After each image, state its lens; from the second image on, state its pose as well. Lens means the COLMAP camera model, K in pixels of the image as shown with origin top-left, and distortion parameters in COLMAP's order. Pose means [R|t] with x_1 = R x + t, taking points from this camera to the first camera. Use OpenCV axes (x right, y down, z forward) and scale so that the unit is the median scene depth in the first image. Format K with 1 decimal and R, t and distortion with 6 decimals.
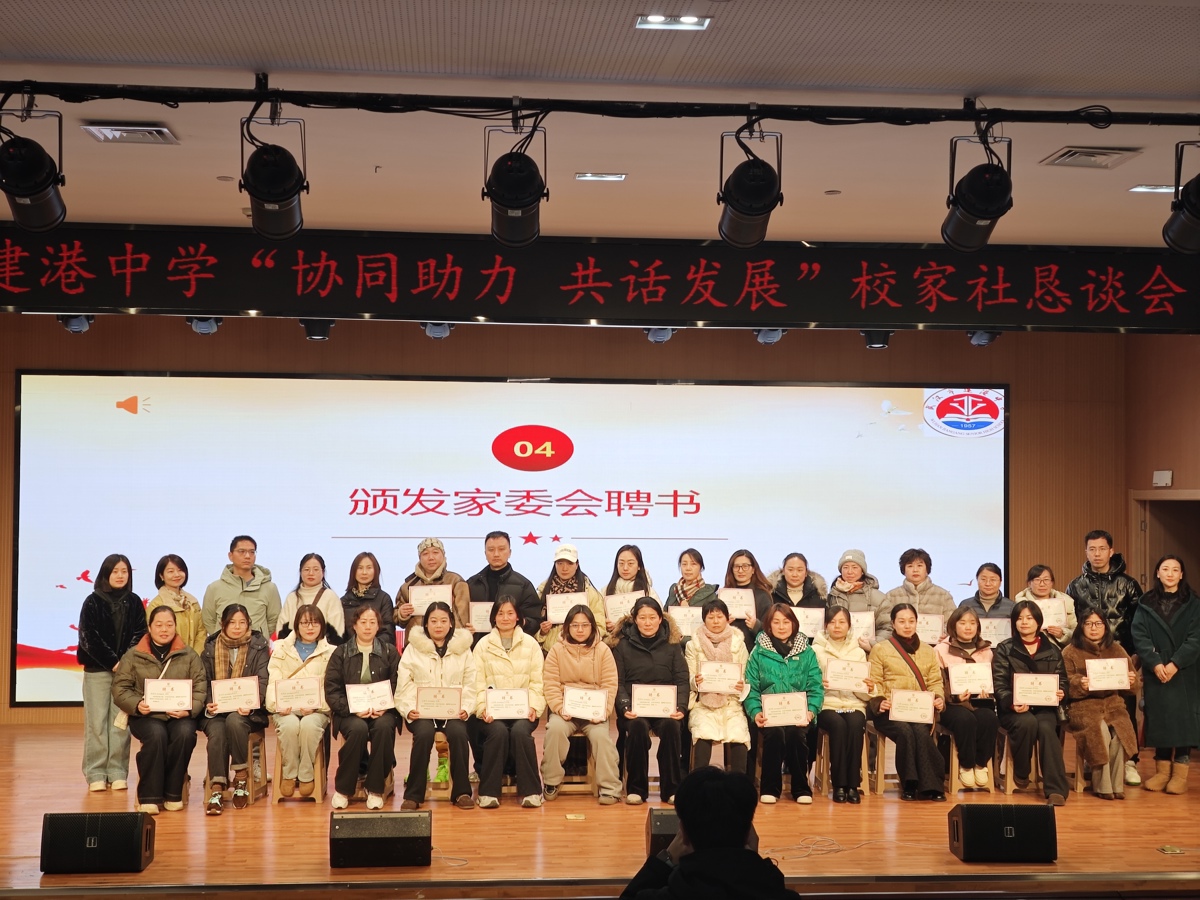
lens RADIAL K [[1654.7, 0, 625.0], [0, 1654.7, 444.6], [0, 0, 1]] dist [0.237268, -1.117124]
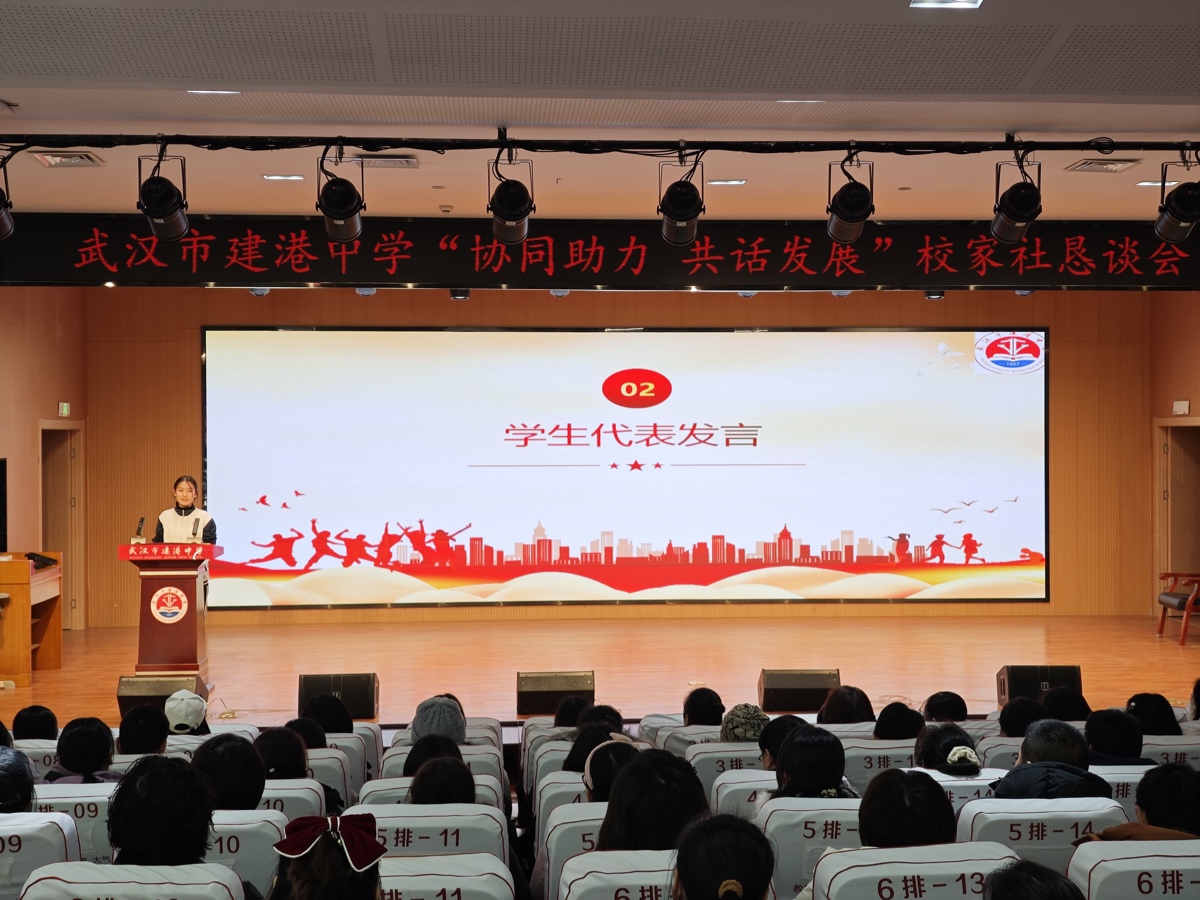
lens RADIAL K [[1654.7, 0, 625.0], [0, 1654.7, 444.6], [0, 0, 1]] dist [0.237268, -1.117124]
pose [[0.999553, -0.010832, -0.027862, -0.048827], [0.011907, 0.999179, 0.038717, -0.005401], [0.027420, -0.039031, 0.998862, -0.256262]]
